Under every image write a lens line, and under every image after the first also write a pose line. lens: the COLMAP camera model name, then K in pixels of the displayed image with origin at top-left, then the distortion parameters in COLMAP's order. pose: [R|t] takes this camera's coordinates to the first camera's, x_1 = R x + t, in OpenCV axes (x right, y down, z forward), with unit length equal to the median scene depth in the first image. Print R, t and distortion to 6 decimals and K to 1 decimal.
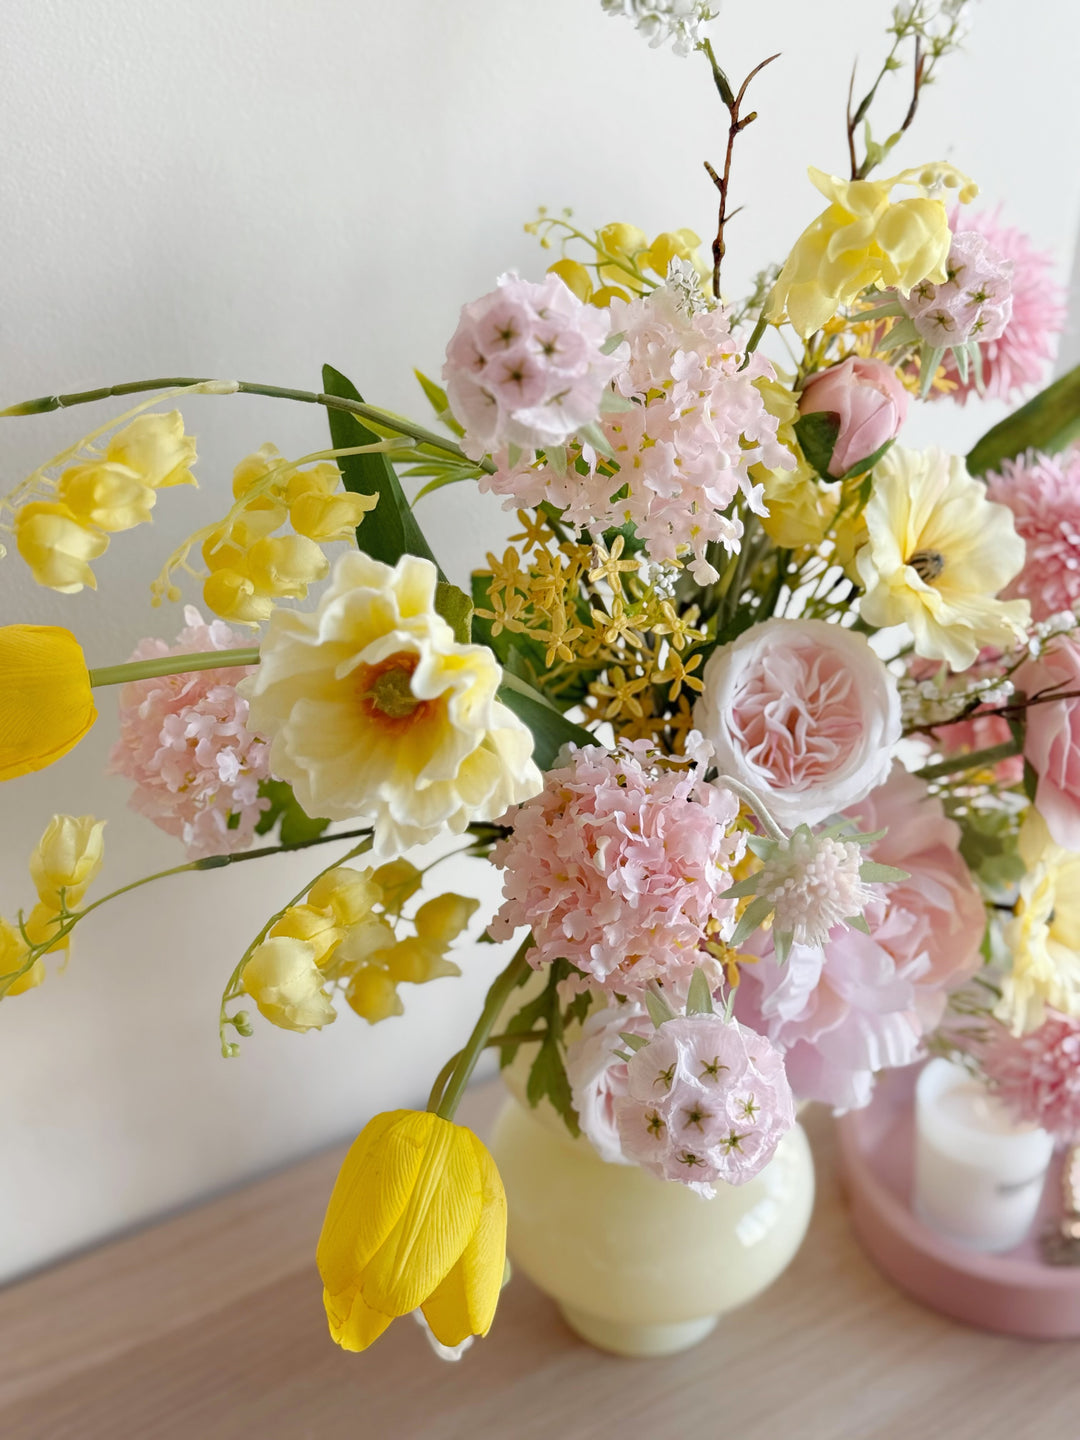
lens RADIAL K [[2066.0, 0, 549.2], [0, 2066.0, 728.7], [0, 0, 1]] dist [0.129031, 0.000000]
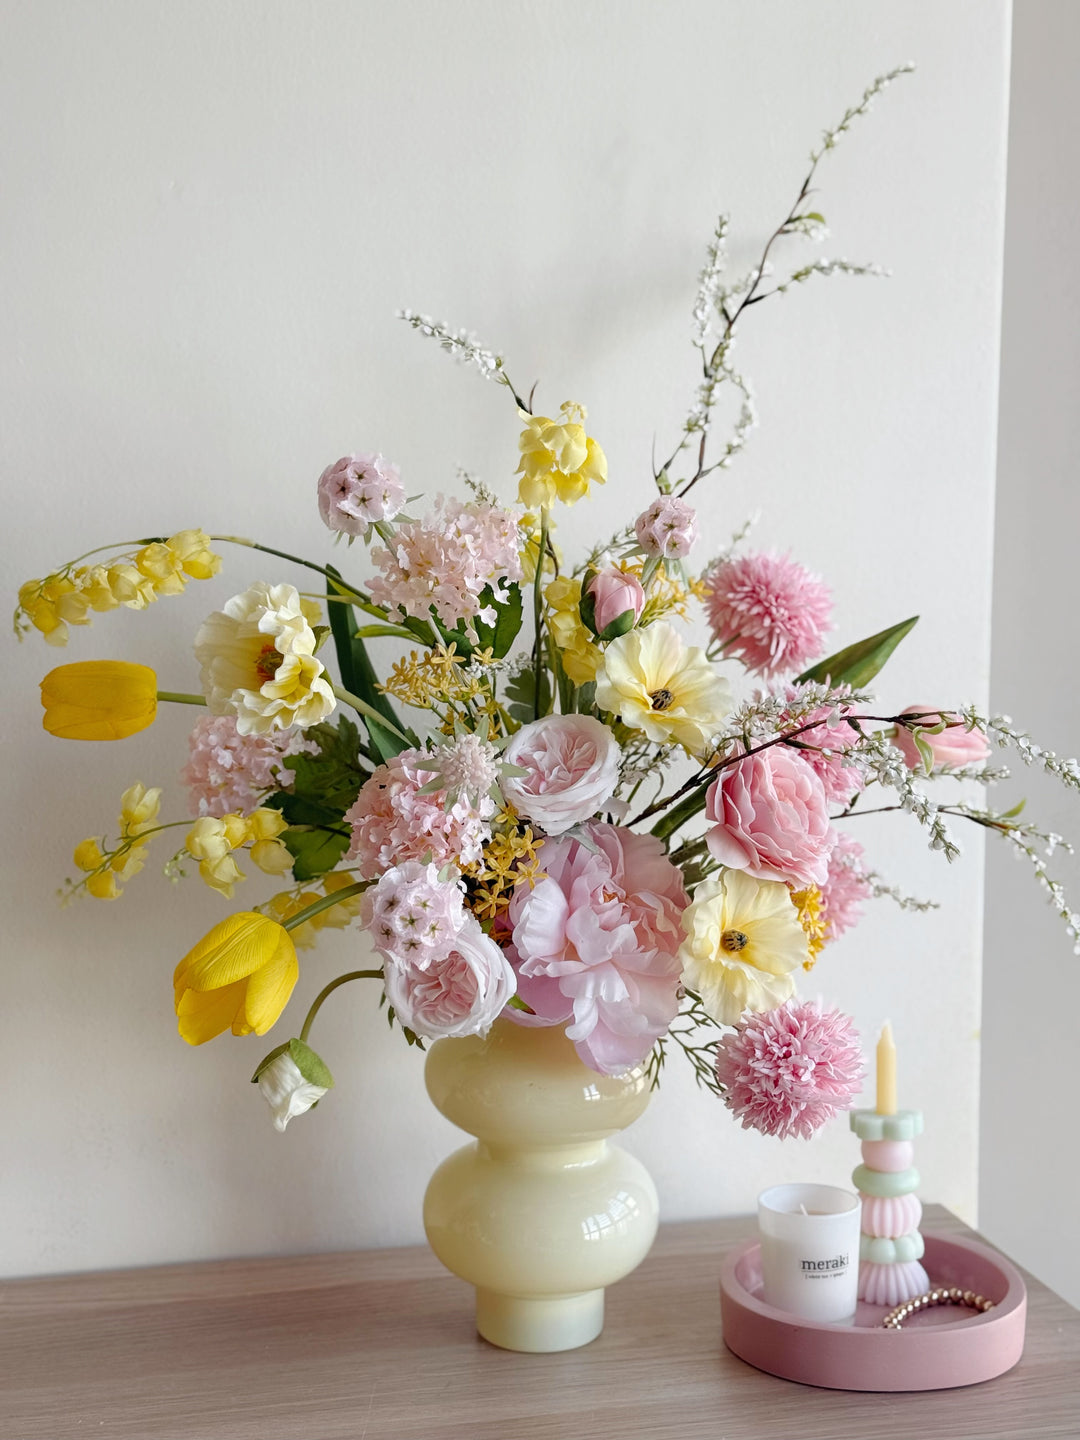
lens RADIAL K [[2066.0, 0, 559.4], [0, 2066.0, 715.3], [0, 0, 1]] dist [0.129031, 0.000000]
pose [[0.940961, 0.018220, -0.338024, 0.732821], [-0.168129, 0.891837, -0.419952, 0.703003], [0.293811, 0.451990, 0.842247, -0.428844]]
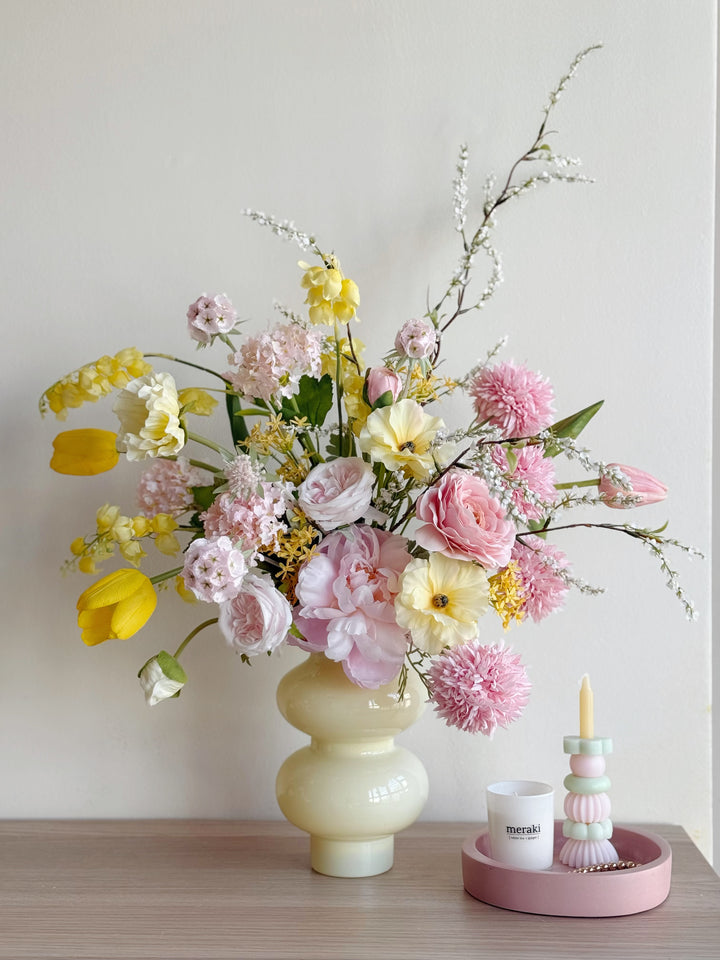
lens RADIAL K [[1377.3, 0, 356.3], [0, 1377.3, 477.6], [0, 0, 1]] dist [0.129031, 0.000000]
pose [[0.806832, -0.013997, -0.590615, 1.259484], [-0.299008, 0.852544, -0.428676, 0.776740], [0.509525, 0.522468, 0.683675, -0.183046]]
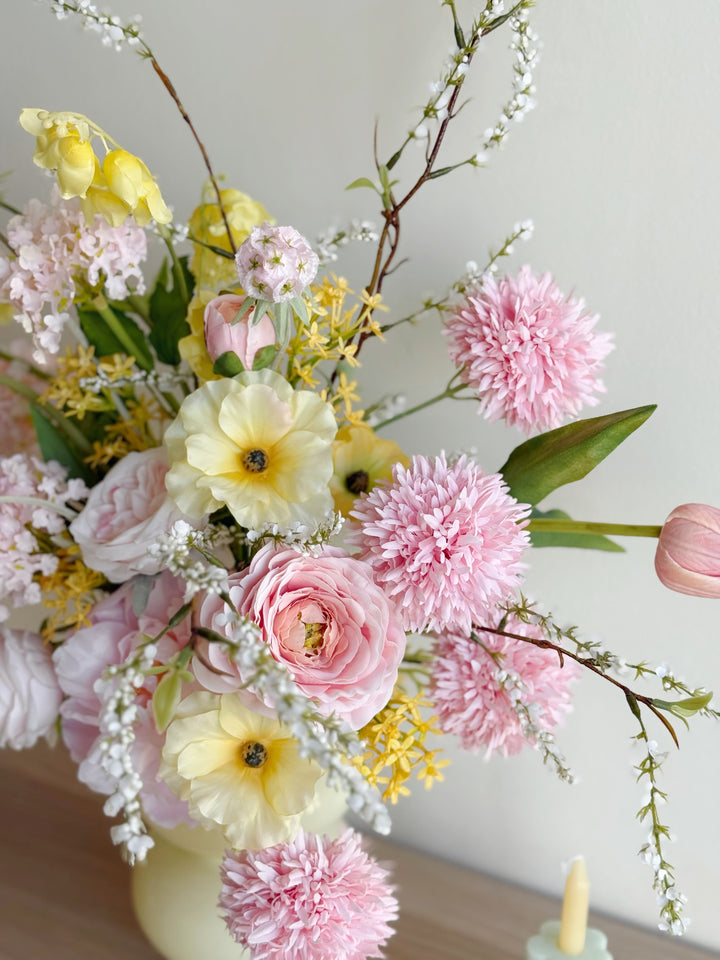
lens RADIAL K [[1377.3, 0, 368.1], [0, 1377.3, 482.3], [0, 0, 1]] dist [0.129031, 0.000000]
pose [[0.476925, 0.330054, -0.814621, 1.092490], [-0.472251, 0.877898, 0.079210, -0.194835], [0.741297, 0.346928, 0.574560, 0.594355]]
